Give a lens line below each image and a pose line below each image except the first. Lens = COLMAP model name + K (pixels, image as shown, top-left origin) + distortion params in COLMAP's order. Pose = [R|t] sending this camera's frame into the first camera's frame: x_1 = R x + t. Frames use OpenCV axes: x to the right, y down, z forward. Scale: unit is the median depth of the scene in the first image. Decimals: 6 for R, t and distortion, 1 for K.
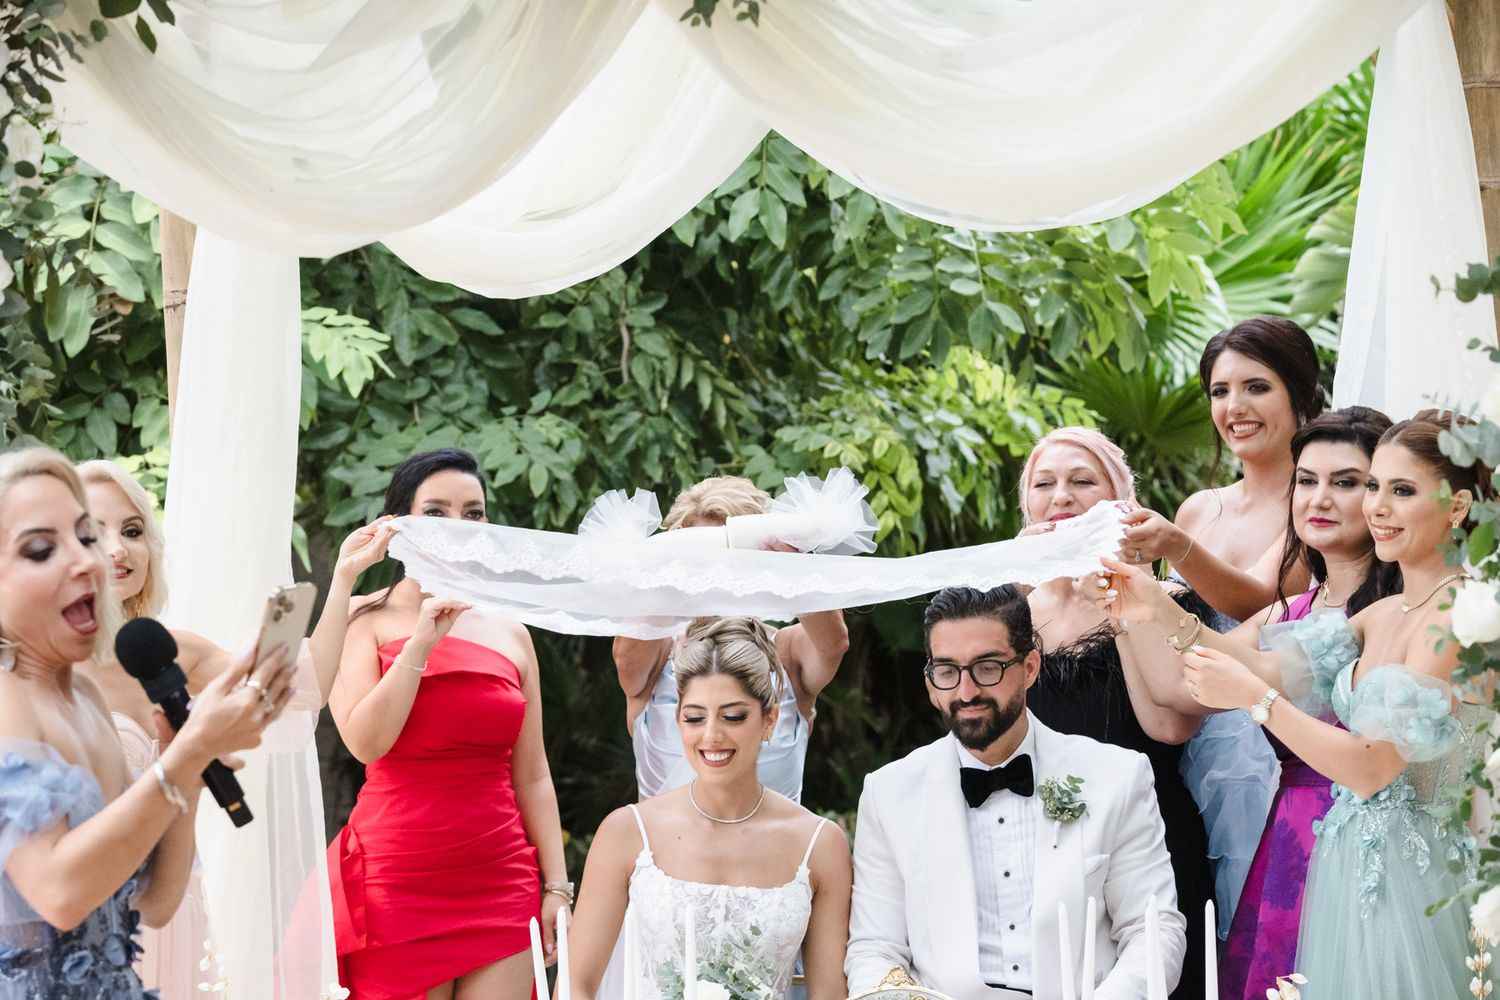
lens RADIAL K [[4773.4, 0, 750.0], [0, 4773.4, 500.0], [0, 0, 1]] dist [0.018593, -2.766193]
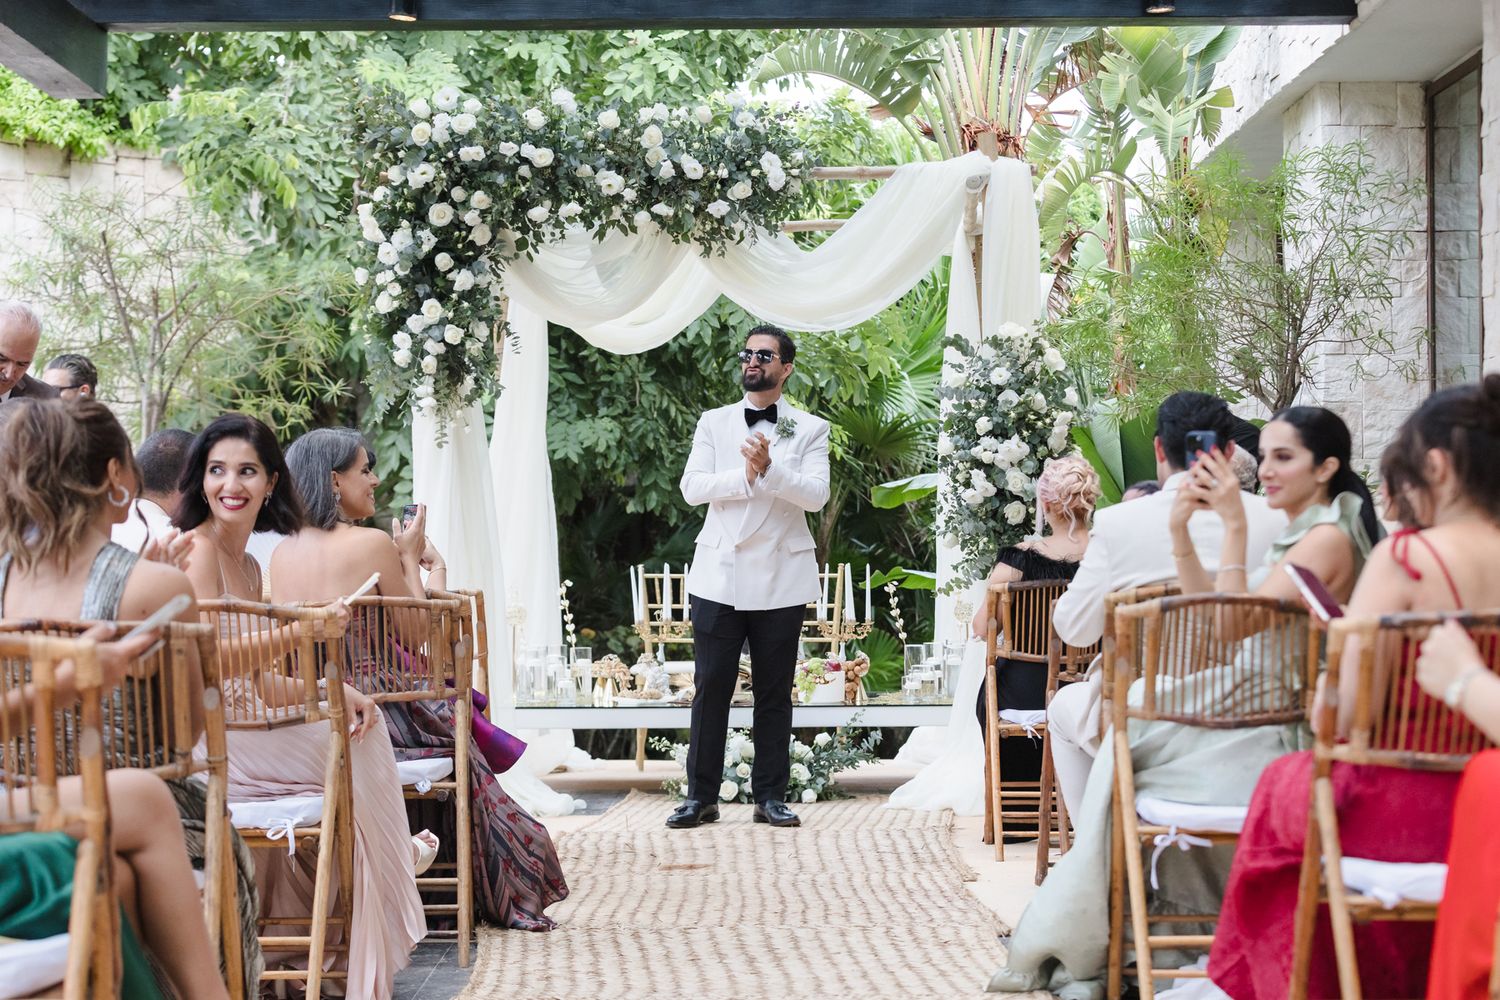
lens RADIAL K [[3023.8, 0, 750.1], [0, 3023.8, 439.9], [0, 0, 1]] dist [-0.014488, 0.189070]
pose [[0.999330, 0.018063, 0.031834, -0.018261], [-0.017009, 0.999308, -0.033081, 0.038602], [-0.032410, 0.032518, 0.998946, -0.444862]]
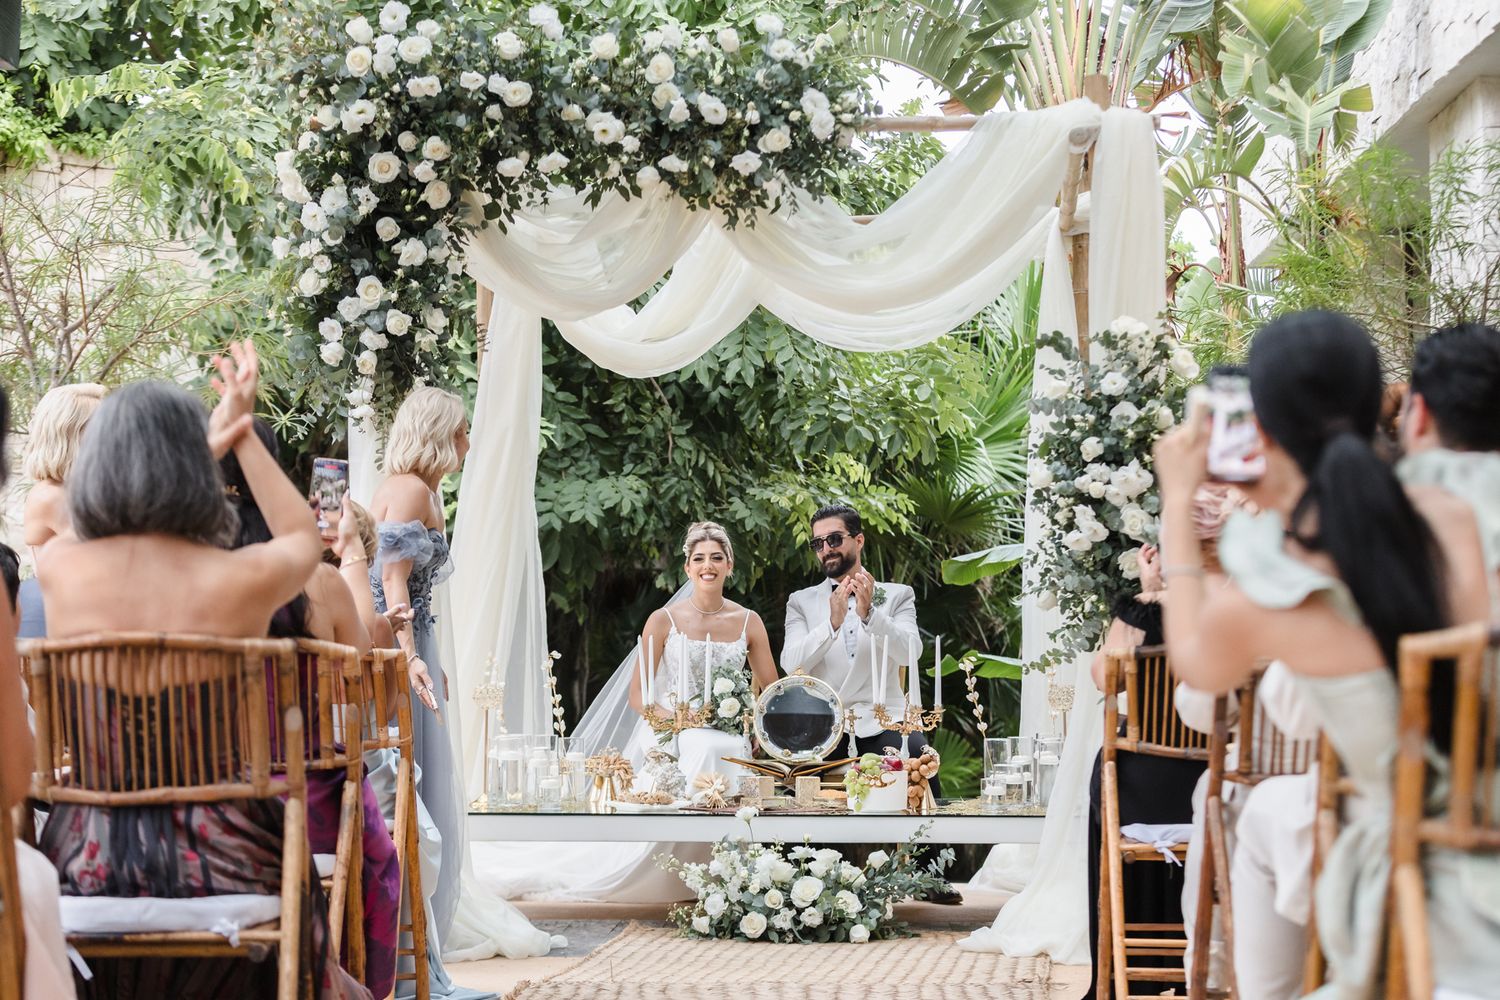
lens RADIAL K [[3023.8, 0, 750.1], [0, 3023.8, 439.9], [0, 0, 1]] dist [-0.014488, 0.189070]
pose [[0.999603, 0.026883, 0.008435, -0.004043], [-0.026245, 0.997315, -0.068360, 0.049942], [-0.010250, 0.068112, 0.997625, -0.239176]]
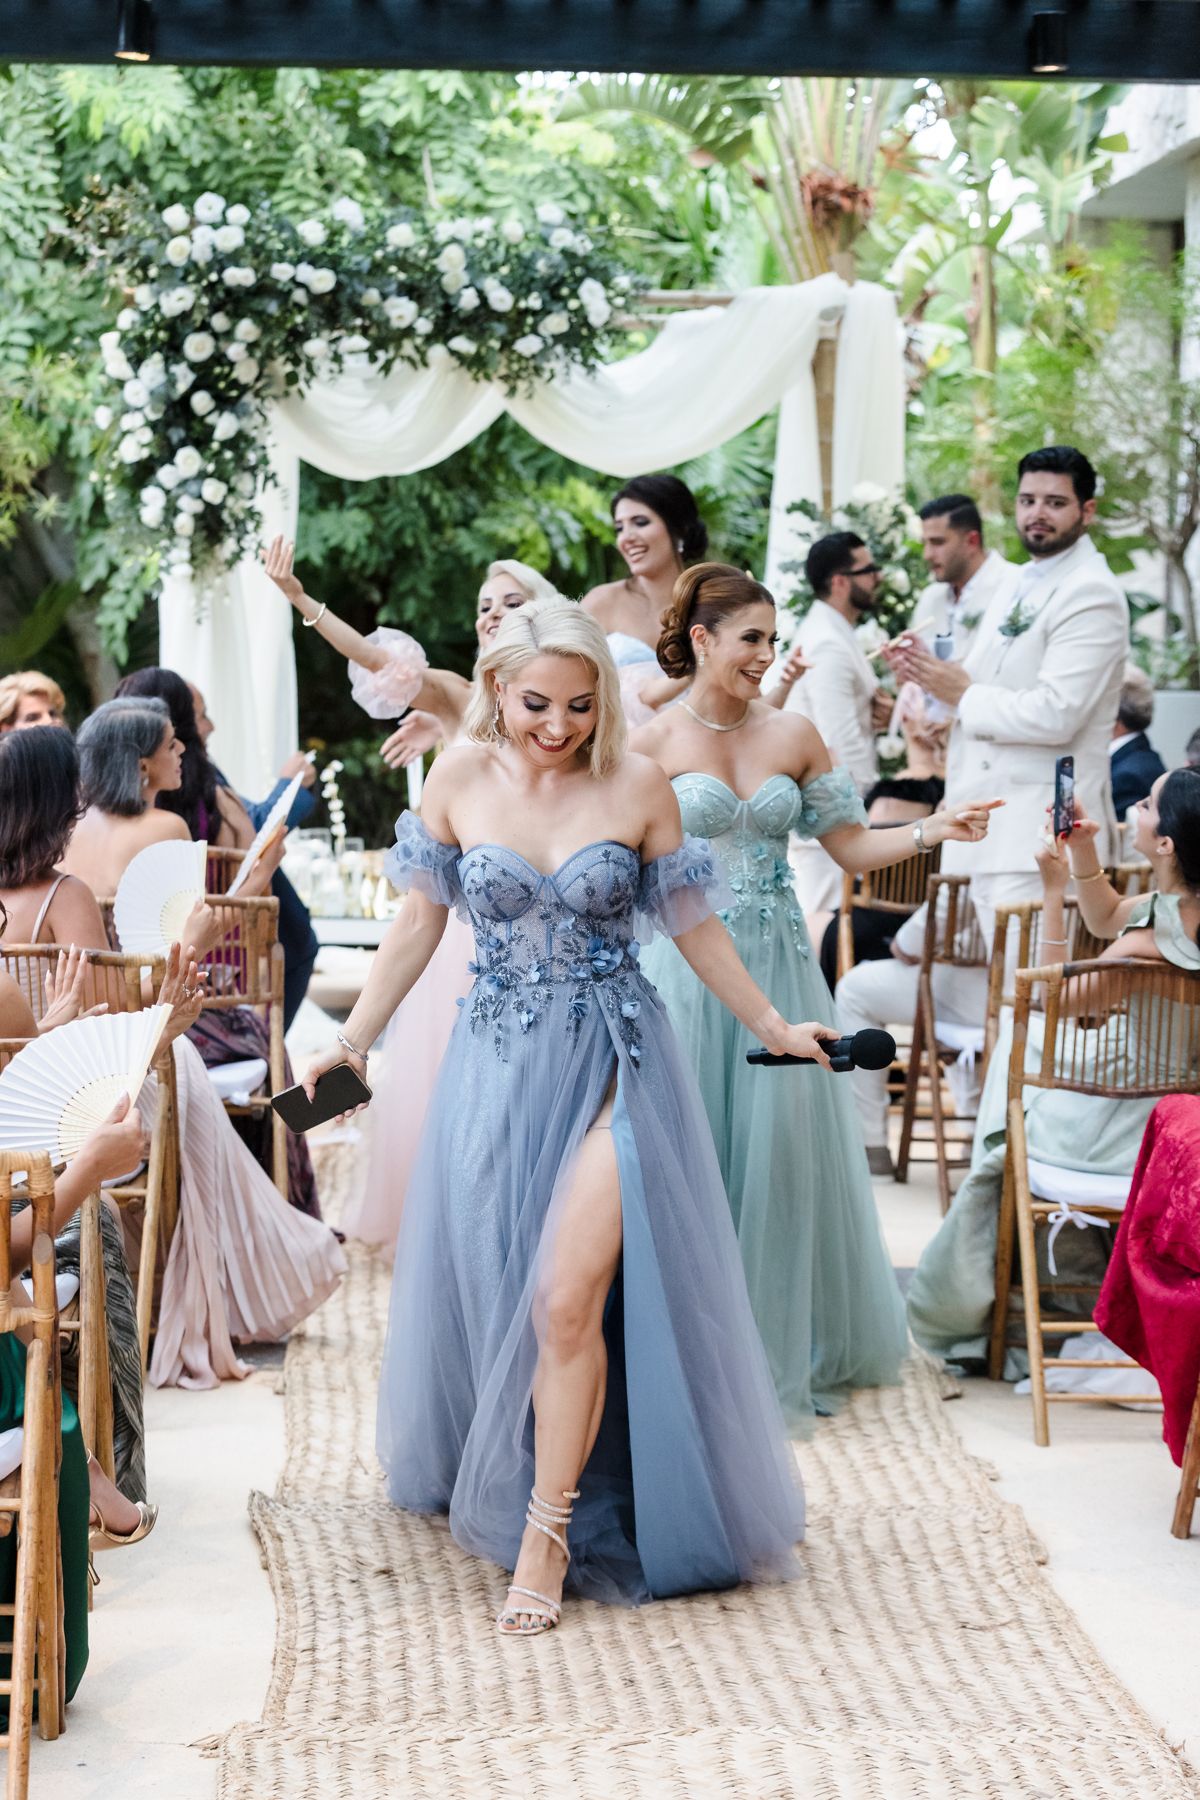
lens RADIAL K [[3869.4, 0, 602.6], [0, 3869.4, 716.7], [0, 0, 1]] dist [0.104604, 0.044134]
pose [[0.997211, 0.033384, 0.066757, -0.042730], [-0.036581, 0.998212, 0.047266, -0.011500], [-0.065060, -0.049576, 0.996649, -0.522815]]
